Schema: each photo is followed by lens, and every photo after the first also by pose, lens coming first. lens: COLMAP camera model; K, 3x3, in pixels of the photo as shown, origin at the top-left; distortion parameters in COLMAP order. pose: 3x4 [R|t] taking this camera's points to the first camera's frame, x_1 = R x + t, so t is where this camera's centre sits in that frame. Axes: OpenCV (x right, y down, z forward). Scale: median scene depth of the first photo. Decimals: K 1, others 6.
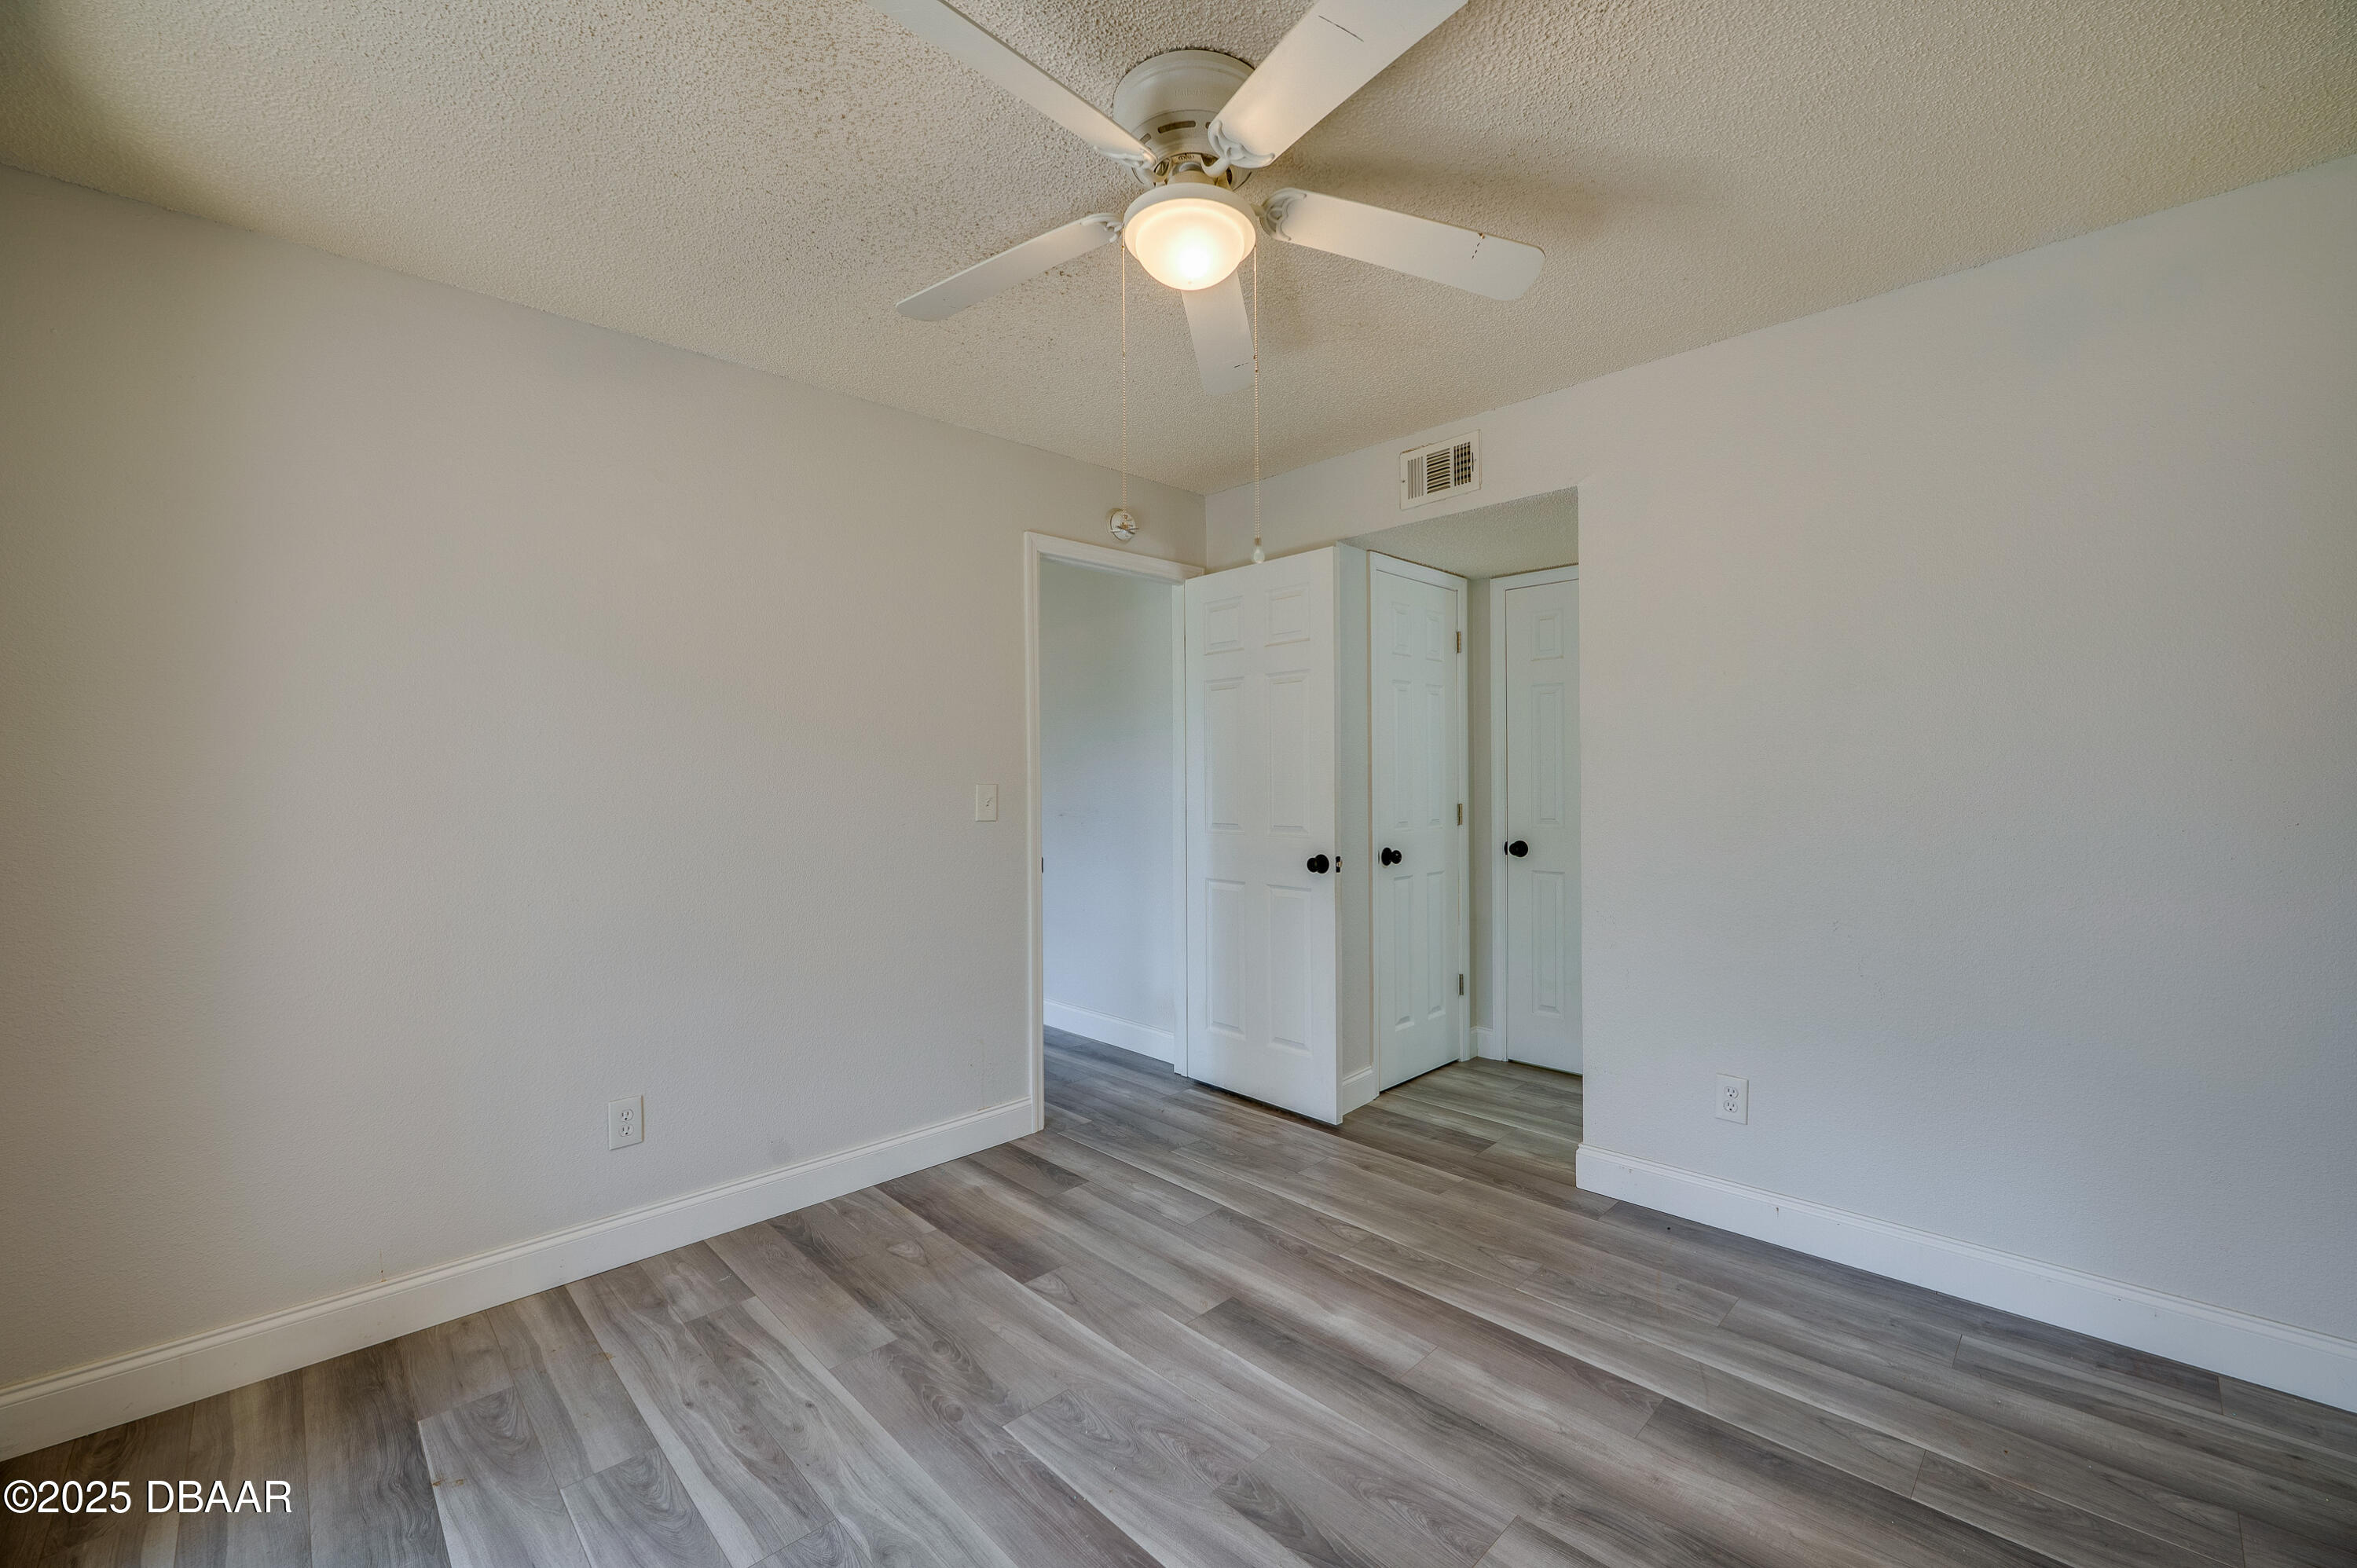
lens RADIAL K [[957.7, 0, 1181.1], [0, 957.7, 780.3], [0, 0, 1]] dist [-0.014794, -0.000265]
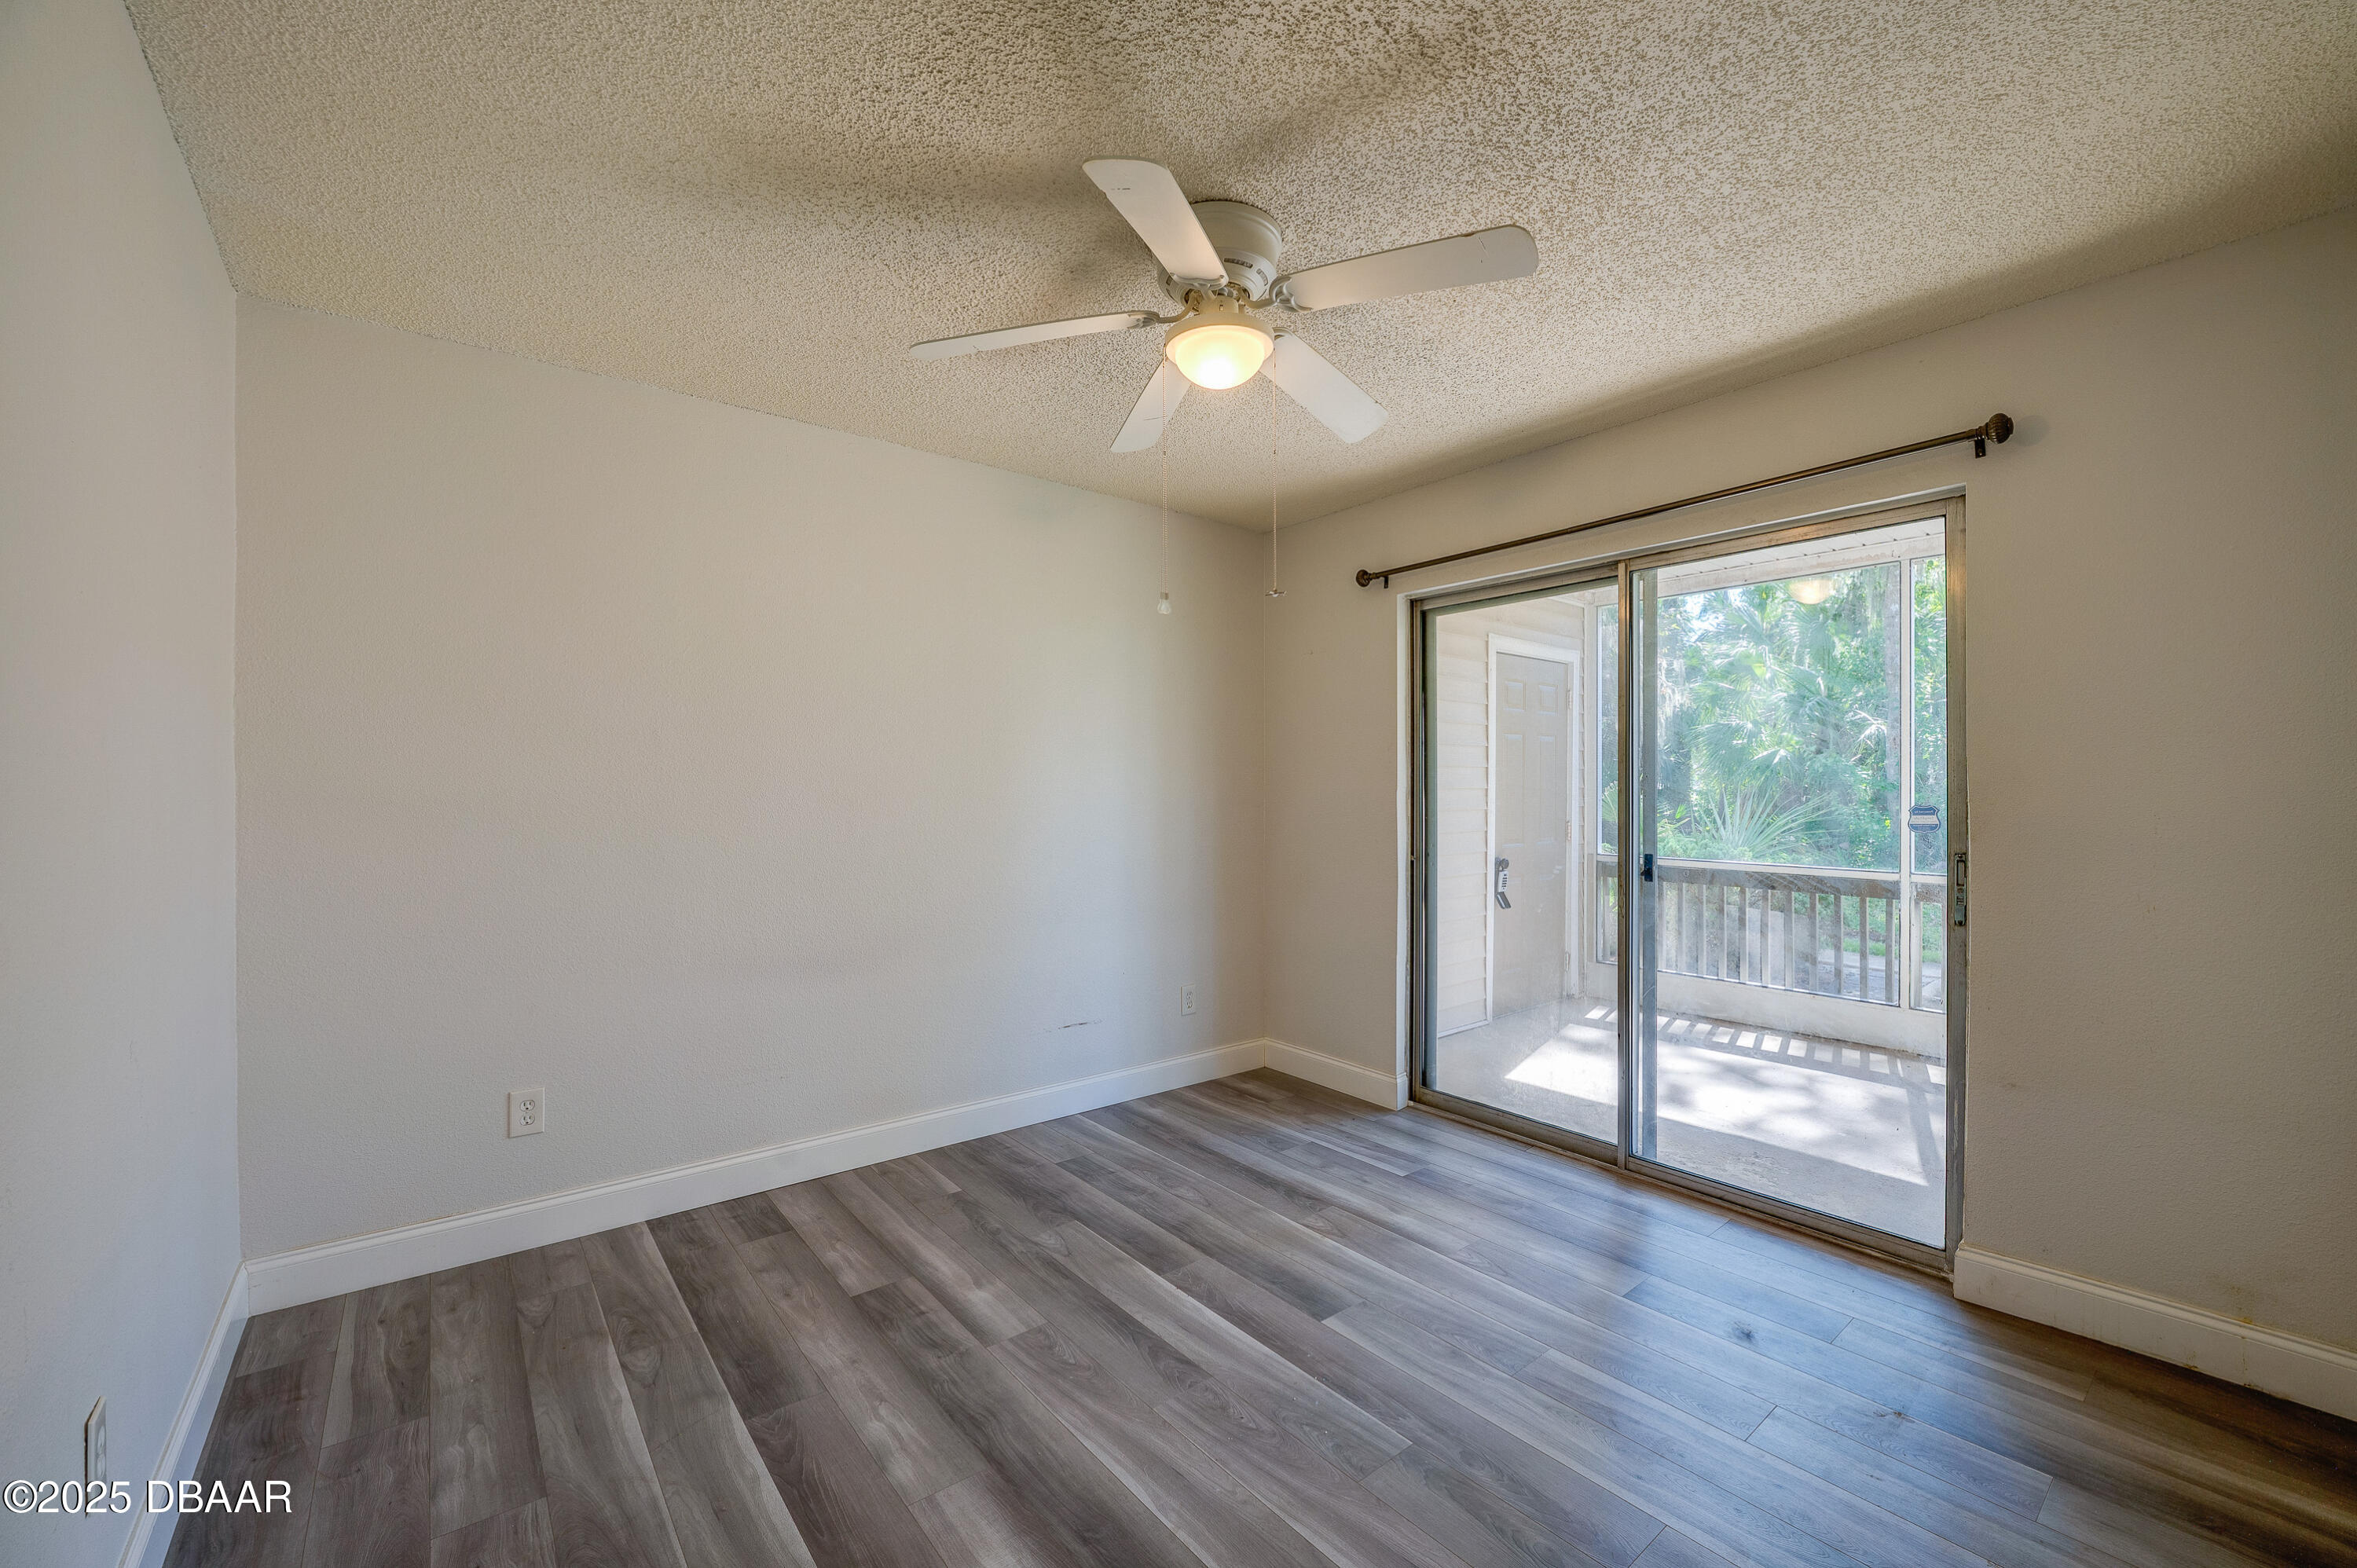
lens RADIAL K [[957.7, 0, 1176.8], [0, 957.7, 786.9], [0, 0, 1]] dist [-0.014794, -0.000265]
pose [[-0.994715, 0.008798, 0.102296, -0.048765], [0.009162, 0.999953, 0.003092, -0.014486], [-0.102265, 0.004013, -0.994749, 1.988543]]
